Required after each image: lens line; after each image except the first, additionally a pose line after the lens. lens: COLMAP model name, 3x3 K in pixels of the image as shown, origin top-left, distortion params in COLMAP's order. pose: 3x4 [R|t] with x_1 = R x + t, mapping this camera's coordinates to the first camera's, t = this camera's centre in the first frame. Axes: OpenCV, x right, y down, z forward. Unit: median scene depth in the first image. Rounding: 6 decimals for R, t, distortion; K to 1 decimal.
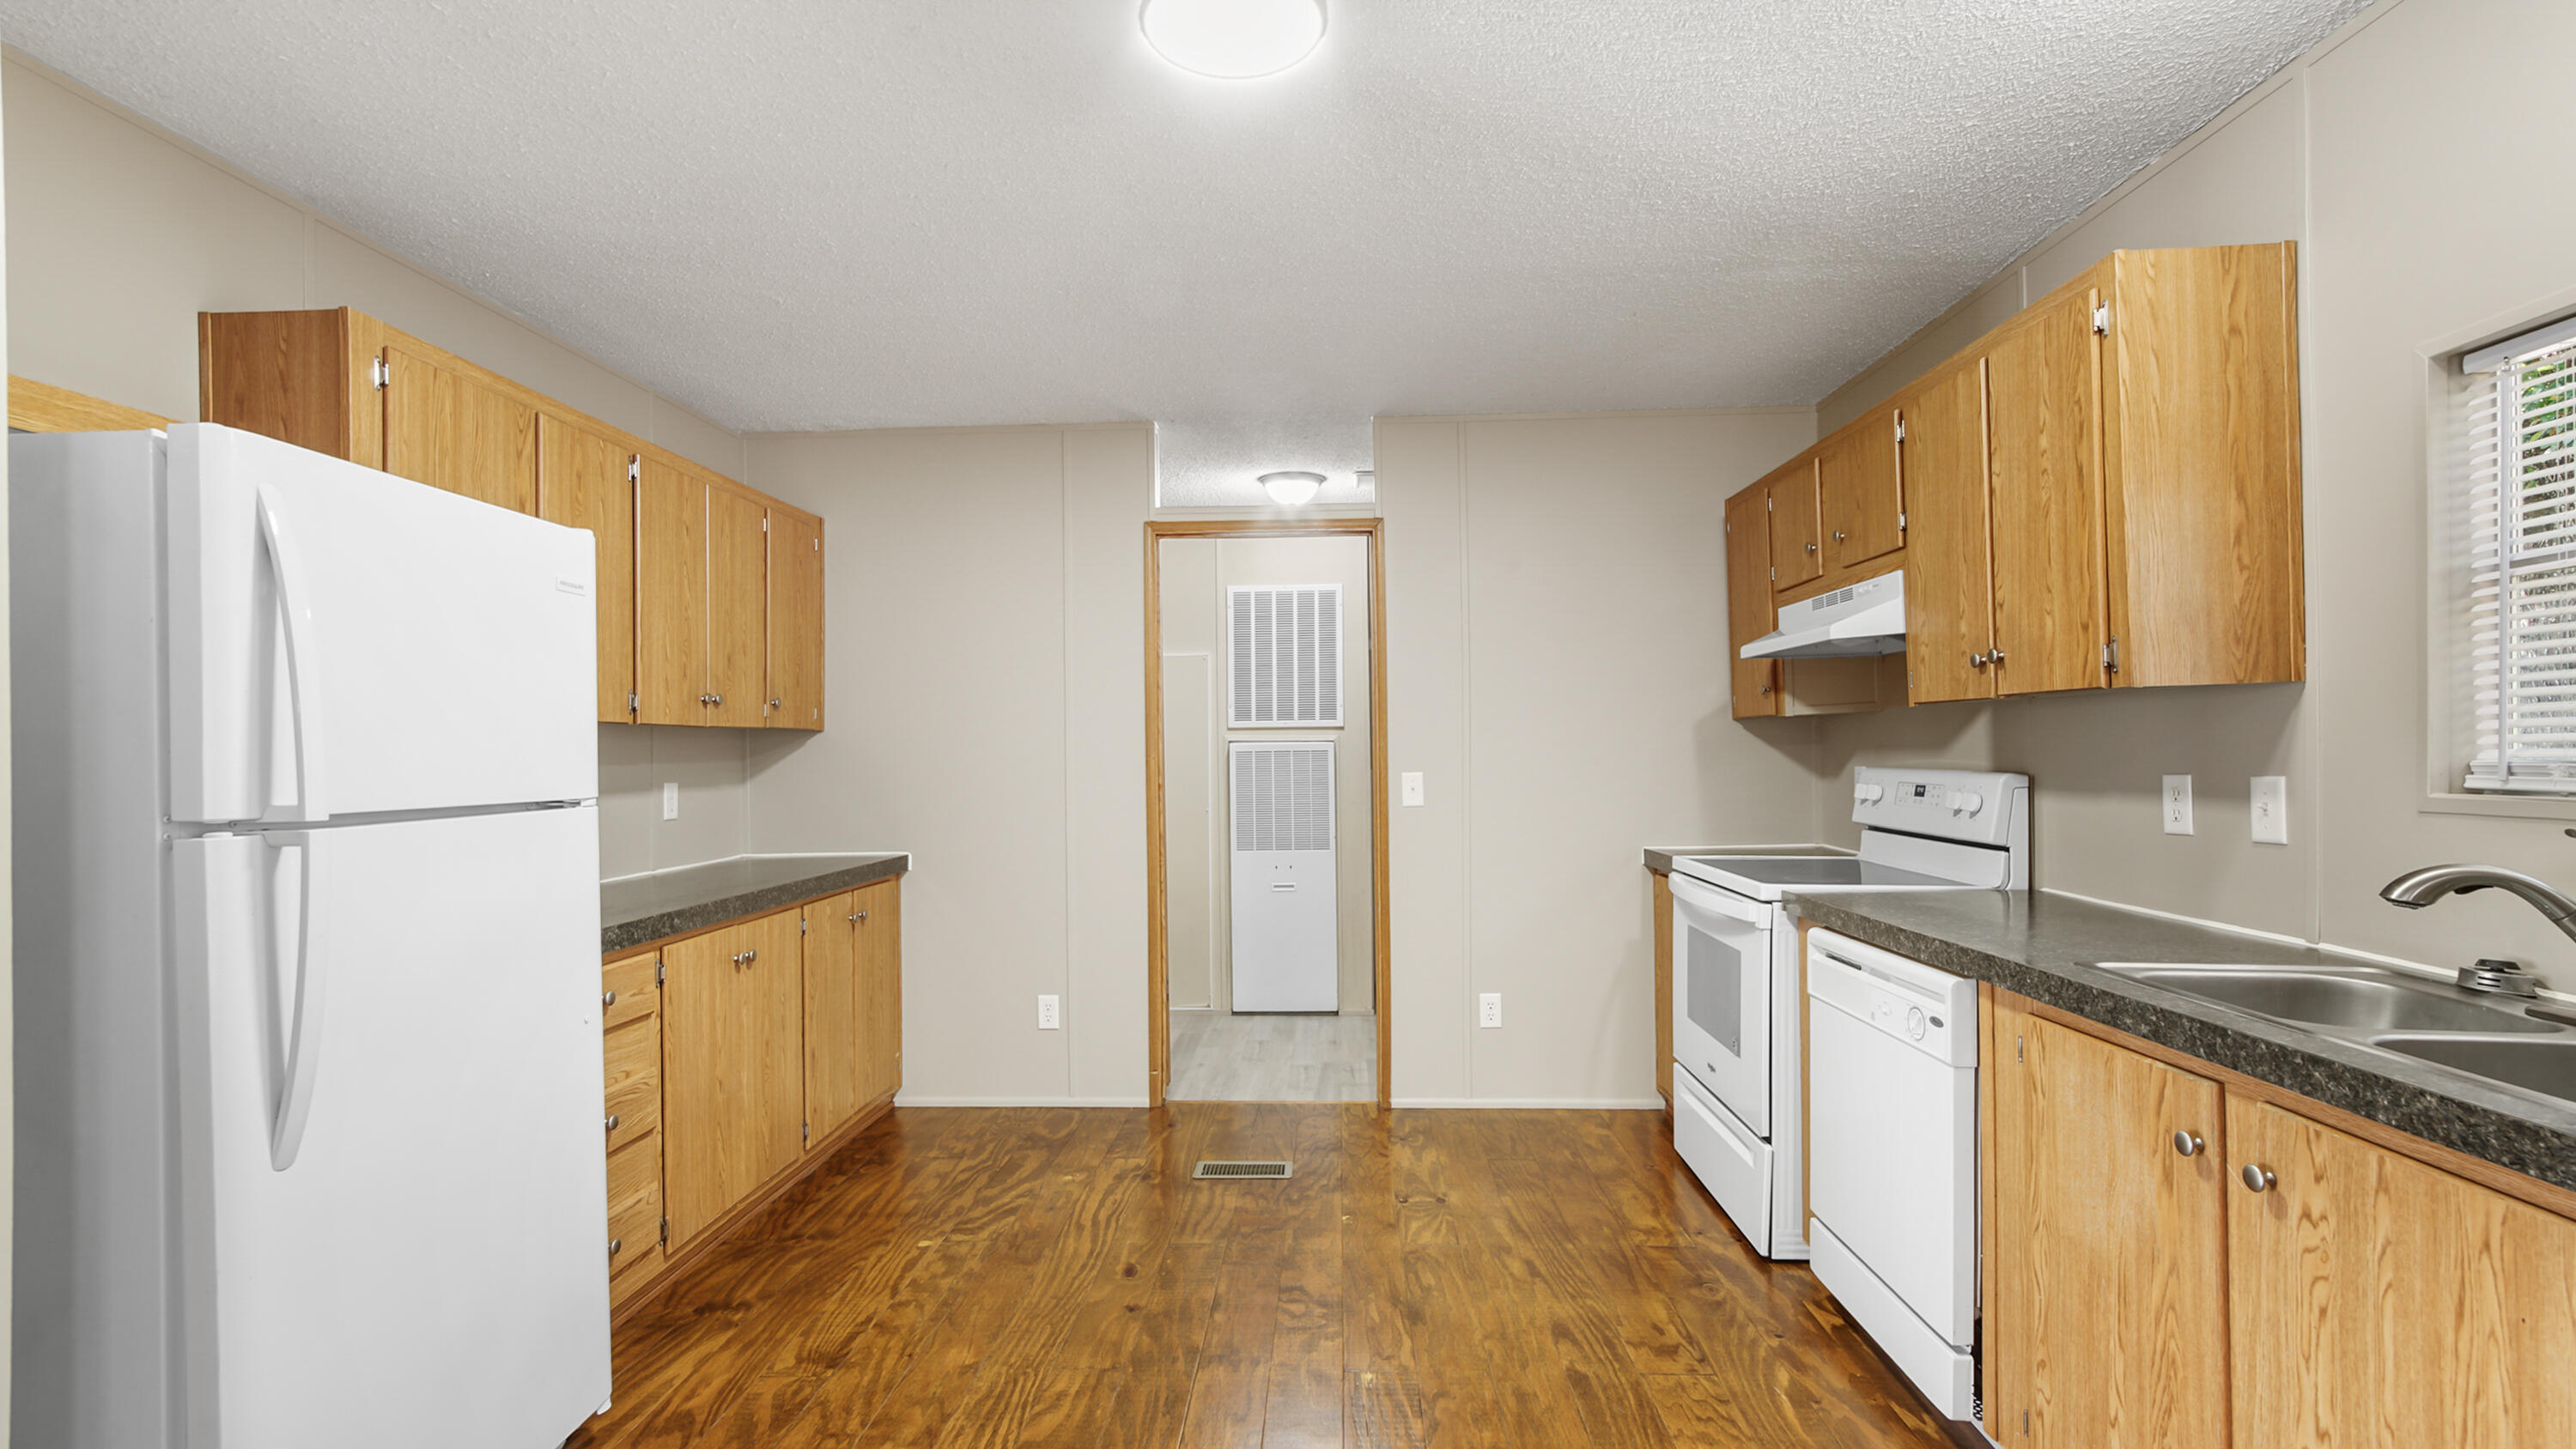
lens RADIAL K [[1172.7, 0, 1282.6], [0, 1172.7, 737.7], [0, 0, 1]] dist [-0.003298, 0.006553]
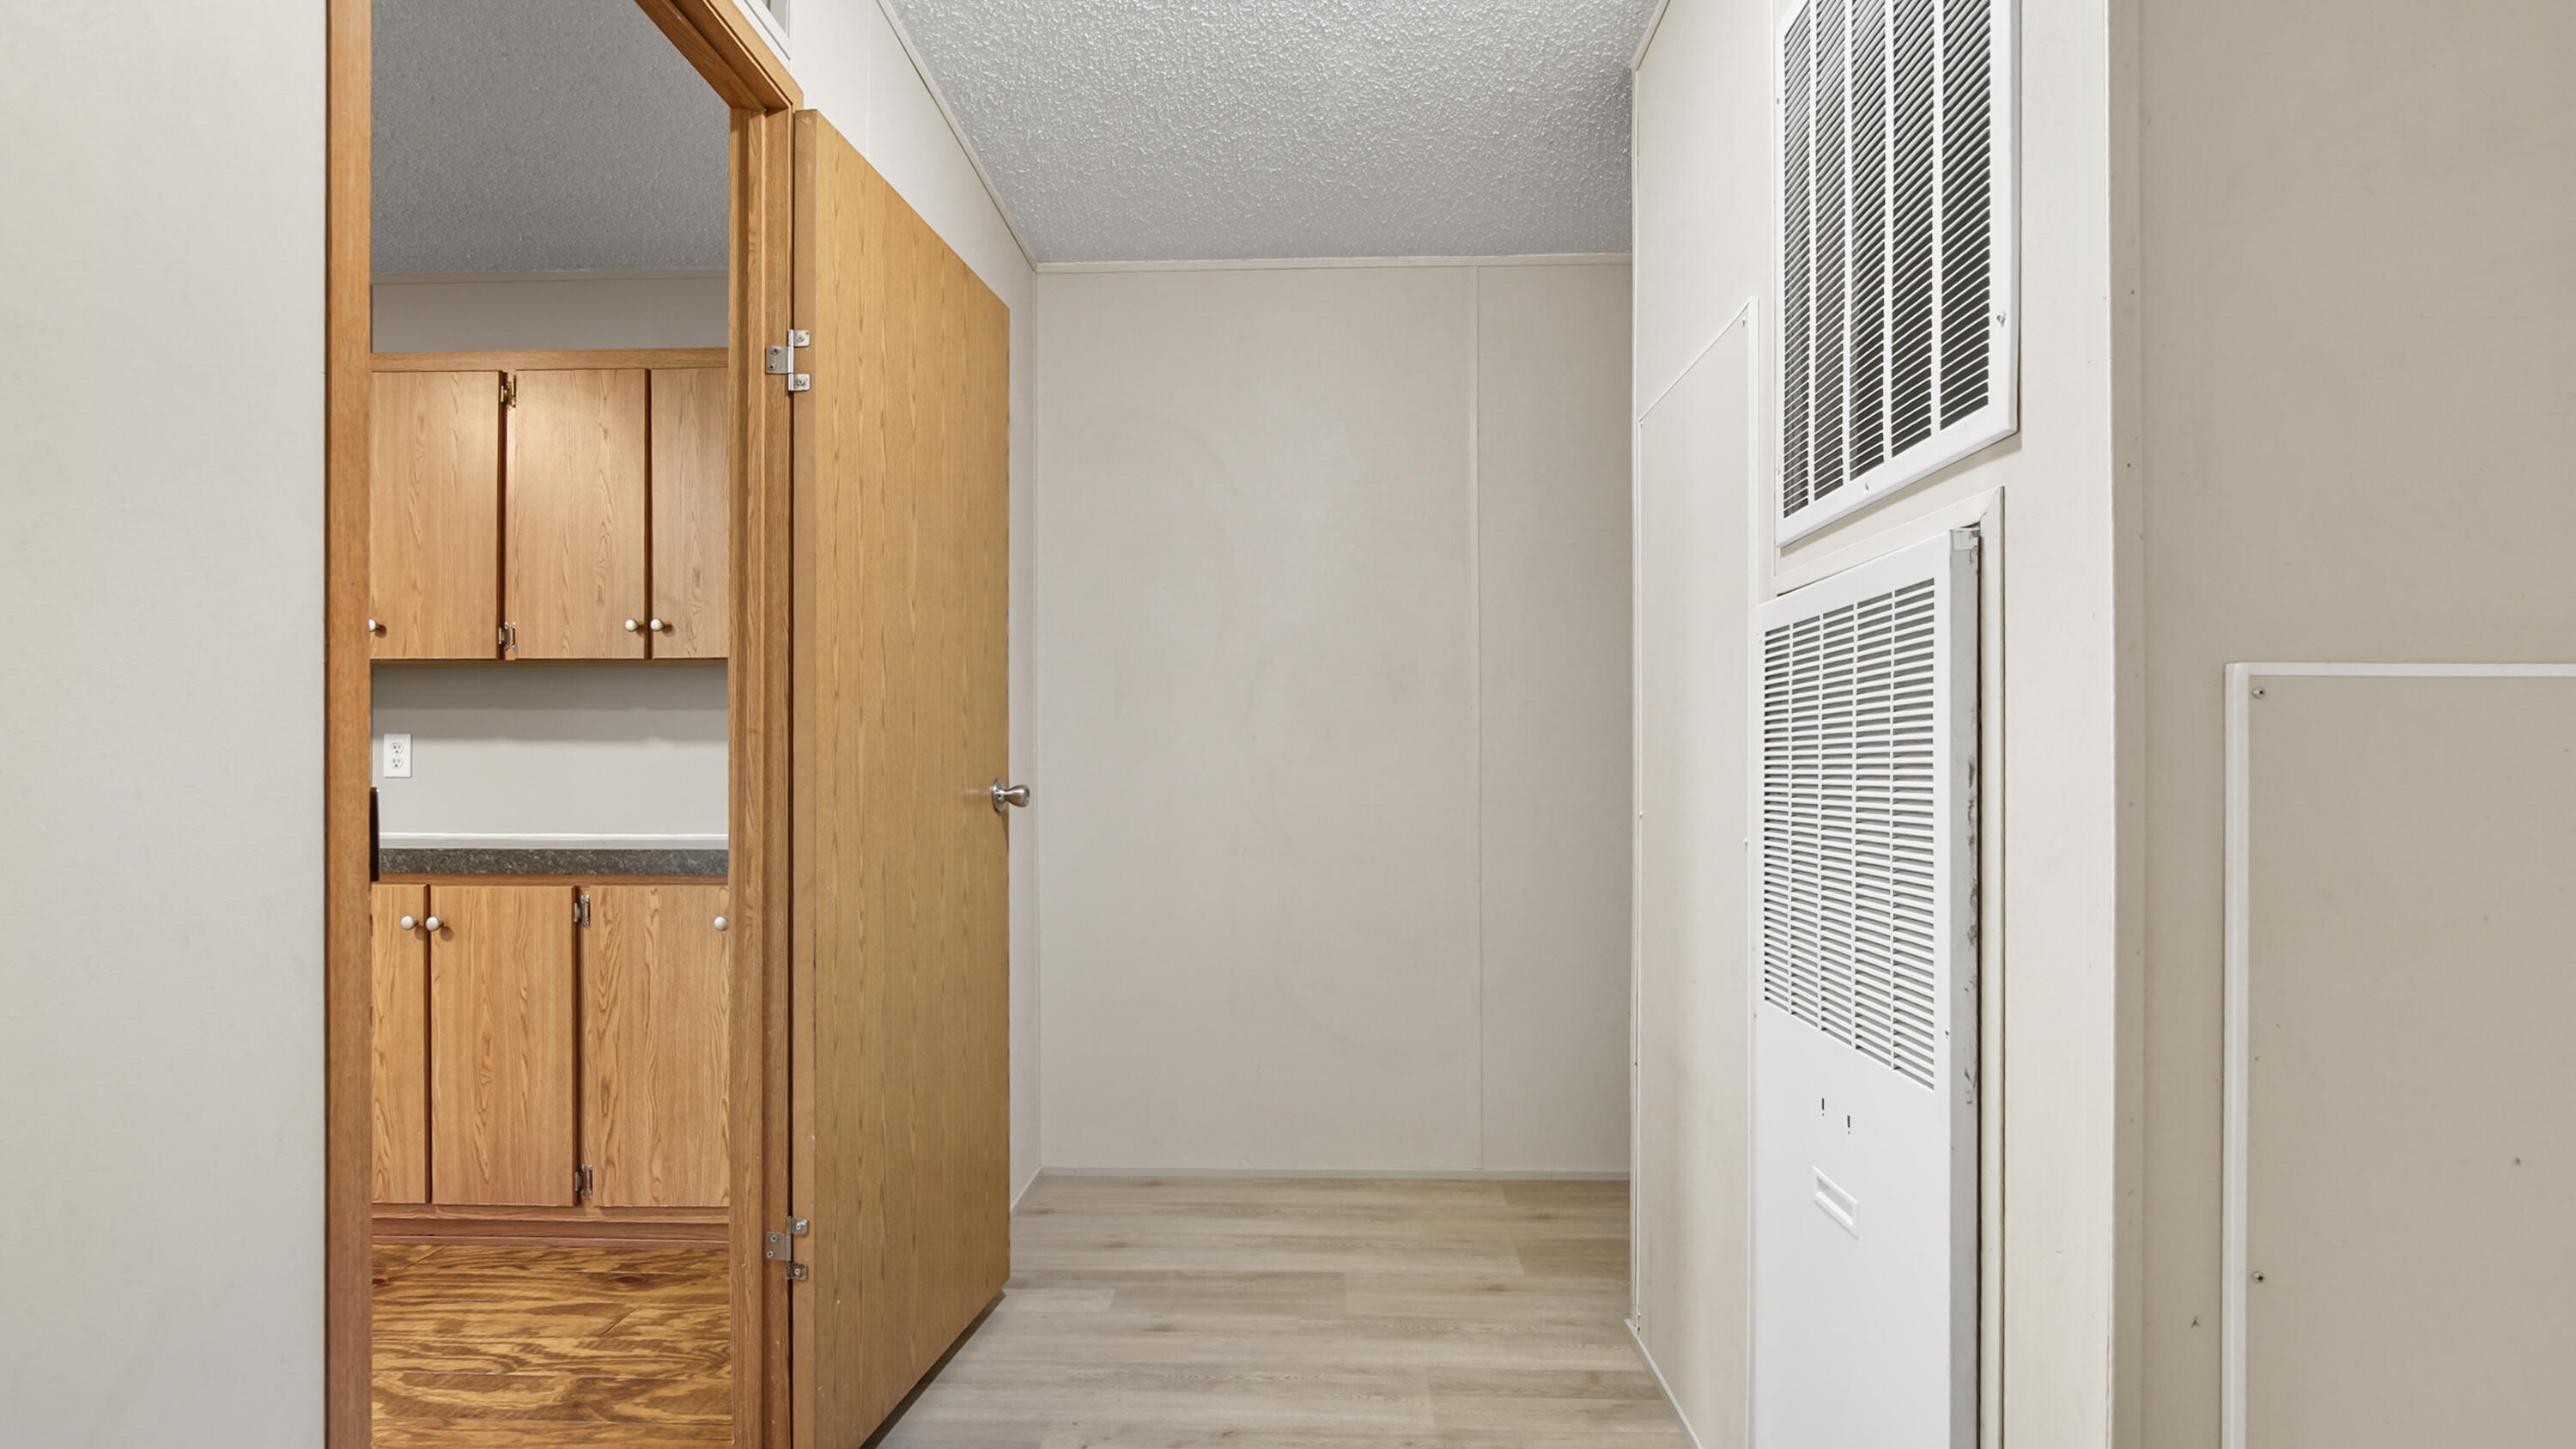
lens RADIAL K [[1222.9, 0, 1283.7], [0, 1222.9, 761.7], [0, 0, 1]] dist [-0.000524, -0.000036]
pose [[0.002058, 0.011824, -0.999928, 0.461998], [0.011876, 0.999859, 0.011847, 0.070717], [0.999927, -0.011899, 0.001917, 1.739136]]
